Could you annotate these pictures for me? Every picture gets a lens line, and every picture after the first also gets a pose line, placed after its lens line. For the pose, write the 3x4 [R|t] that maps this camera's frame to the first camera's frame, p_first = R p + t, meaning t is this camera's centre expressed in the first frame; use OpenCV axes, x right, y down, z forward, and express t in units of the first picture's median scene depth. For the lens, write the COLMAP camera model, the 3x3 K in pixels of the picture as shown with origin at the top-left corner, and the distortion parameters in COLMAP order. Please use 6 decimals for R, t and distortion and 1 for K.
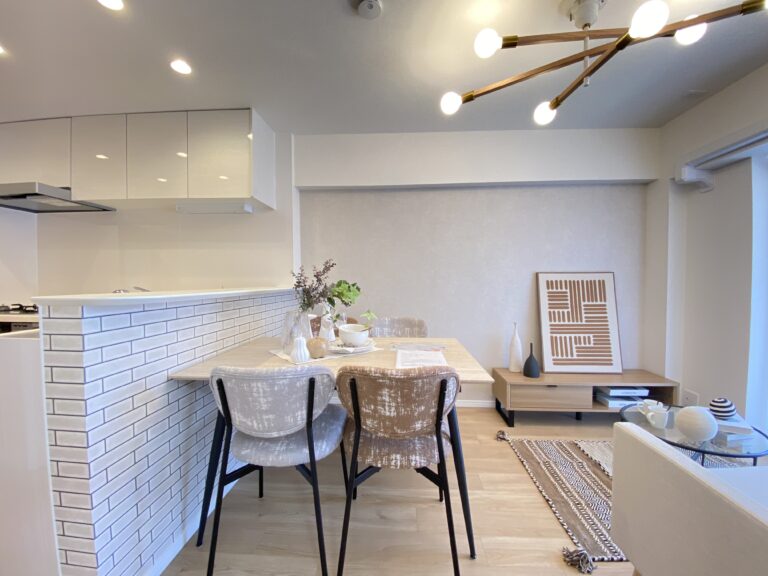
lens RADIAL K [[312.1, 0, 386.6], [0, 312.1, 288.8], [0, 0, 1]] dist [0.026887, -0.025043]
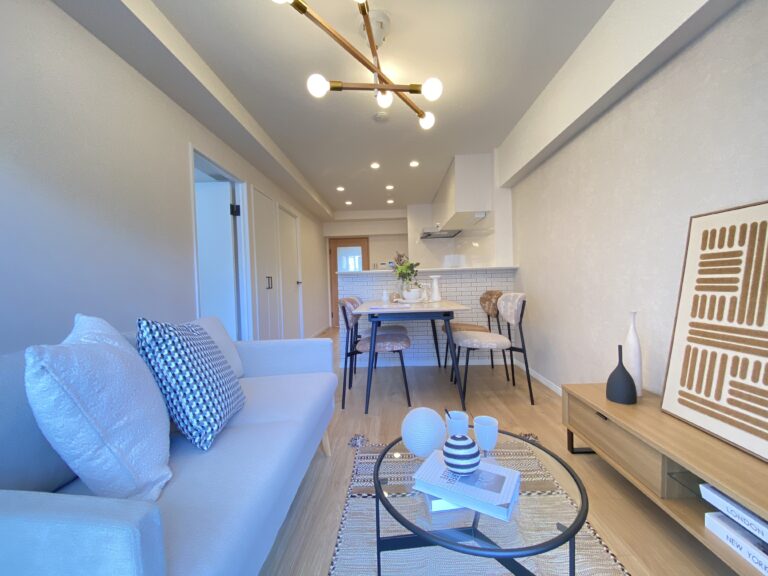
lens RADIAL K [[312.1, 0, 386.6], [0, 312.1, 288.8], [0, 0, 1]] dist [0.026887, -0.025043]
pose [[0.022448, 0.024017, -0.999459, 2.068945], [0.003819, 0.999702, 0.024109, 0.100820], [0.999741, -0.004358, 0.022350, 1.084691]]
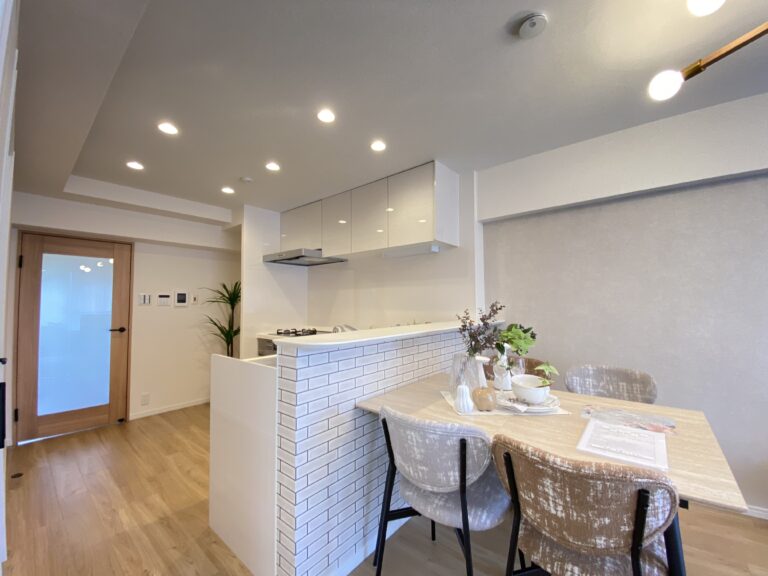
lens RADIAL K [[312.1, 0, 386.6], [0, 312.1, 288.8], [0, 0, 1]] dist [0.026887, -0.025043]
pose [[0.801670, -0.033990, -0.596800, 0.133545], [-0.007831, 0.997699, -0.067343, -0.084672], [0.597716, 0.058661, 0.799559, 0.079033]]
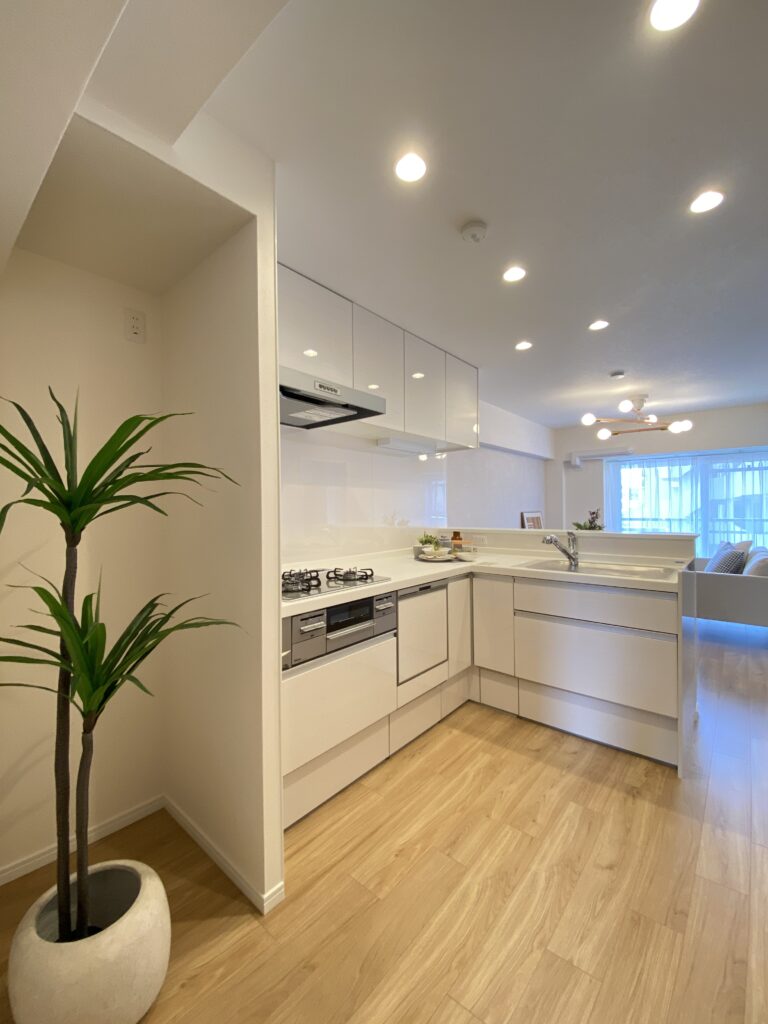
lens RADIAL K [[416.1, 0, 385.8], [0, 416.1, 508.1], [0, 0, 1]] dist [0.026887, -0.025043]
pose [[0.603791, -0.002081, 0.797140, -3.201604], [0.031530, 0.999276, -0.021273, -0.106662], [-0.796519, 0.037978, 0.603420, 0.685841]]
